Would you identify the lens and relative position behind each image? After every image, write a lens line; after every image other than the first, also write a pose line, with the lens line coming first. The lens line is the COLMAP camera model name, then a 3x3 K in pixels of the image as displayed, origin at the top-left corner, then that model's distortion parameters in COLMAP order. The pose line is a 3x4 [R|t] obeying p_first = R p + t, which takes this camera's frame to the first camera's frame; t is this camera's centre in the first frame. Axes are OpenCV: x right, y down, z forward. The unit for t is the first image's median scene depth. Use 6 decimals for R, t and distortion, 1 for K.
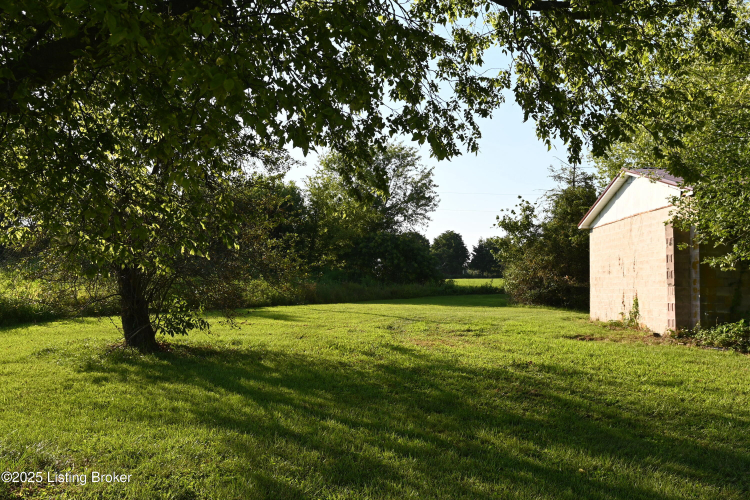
lens RADIAL K [[587.1, 0, 375.0], [0, 587.1, 250.0], [0, 0, 1]] dist [-0.033442, 0.010455]
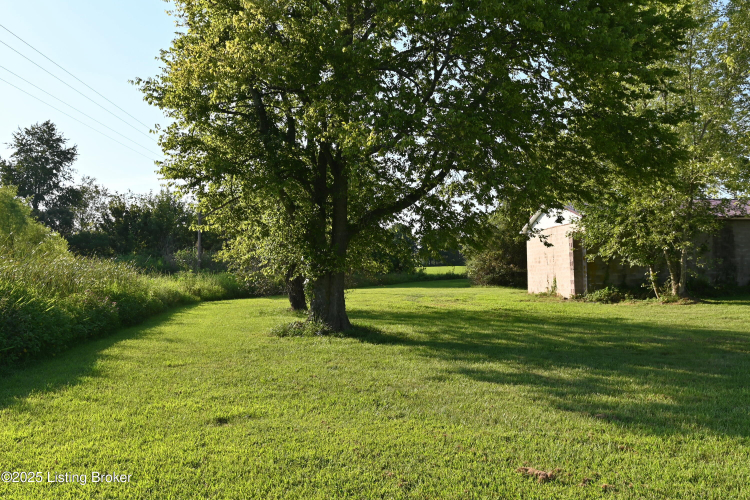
lens RADIAL K [[587.1, 0, 375.0], [0, 587.1, 250.0], [0, 0, 1]] dist [-0.033442, 0.010455]
pose [[0.994984, -0.023873, 0.097142, -0.200404], [0.022202, 0.999587, 0.018244, -0.034723], [-0.097537, -0.015996, 0.995103, -0.549433]]
